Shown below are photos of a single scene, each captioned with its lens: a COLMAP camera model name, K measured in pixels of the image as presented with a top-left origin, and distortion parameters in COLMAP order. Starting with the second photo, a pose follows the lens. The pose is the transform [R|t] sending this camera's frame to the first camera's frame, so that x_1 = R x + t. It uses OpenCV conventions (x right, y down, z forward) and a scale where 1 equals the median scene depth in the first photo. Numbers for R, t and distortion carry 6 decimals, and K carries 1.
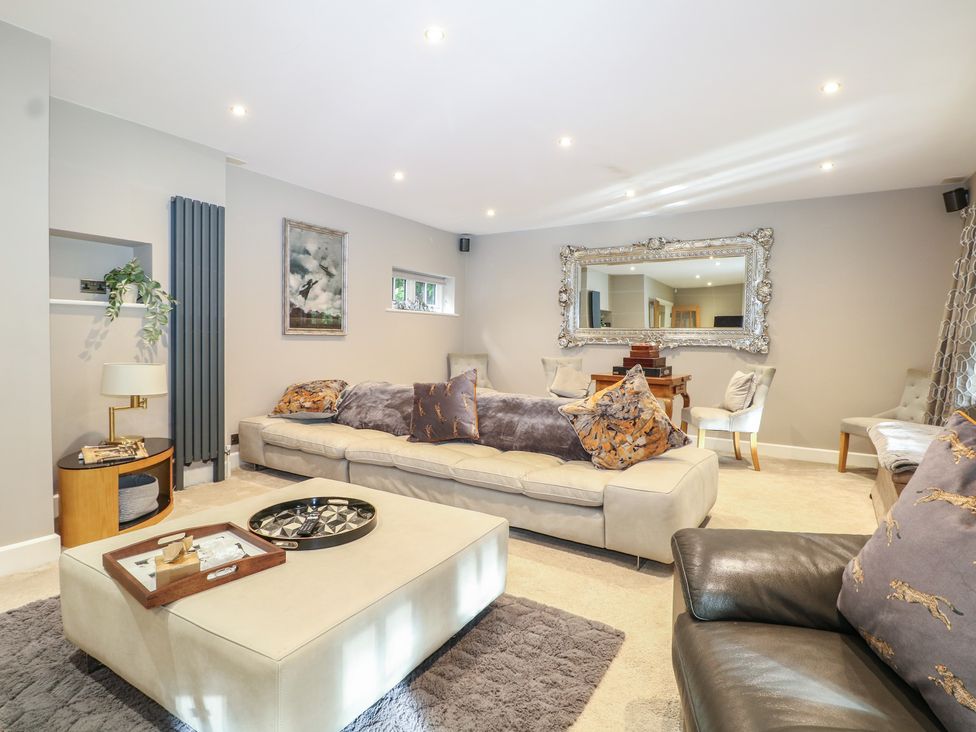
lens RADIAL K [[528.6, 0, 488.4], [0, 528.6, 362.5], [0, 0, 1]] dist [-0.012053, -0.009811]
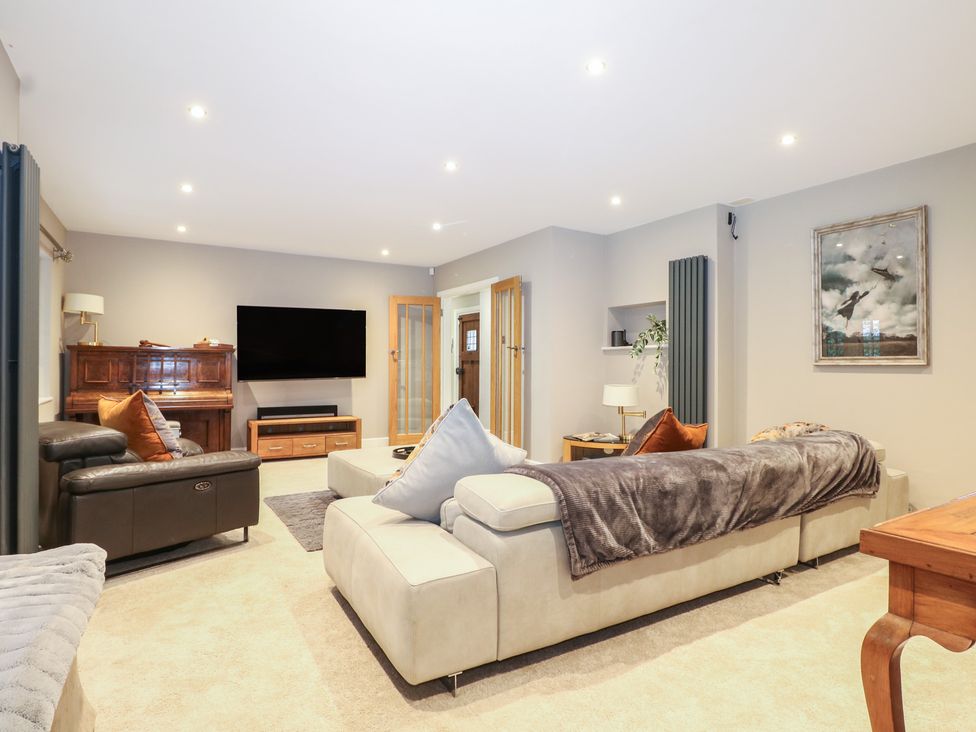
lens RADIAL K [[528.6, 0, 486.5], [0, 528.6, 362.6], [0, 0, 1]] dist [-0.012053, -0.009811]
pose [[-0.448297, -0.026620, -0.893488, 0.571822], [-0.054148, 0.998530, -0.002582, -0.025981], [0.892243, 0.047223, -0.449079, 0.874954]]
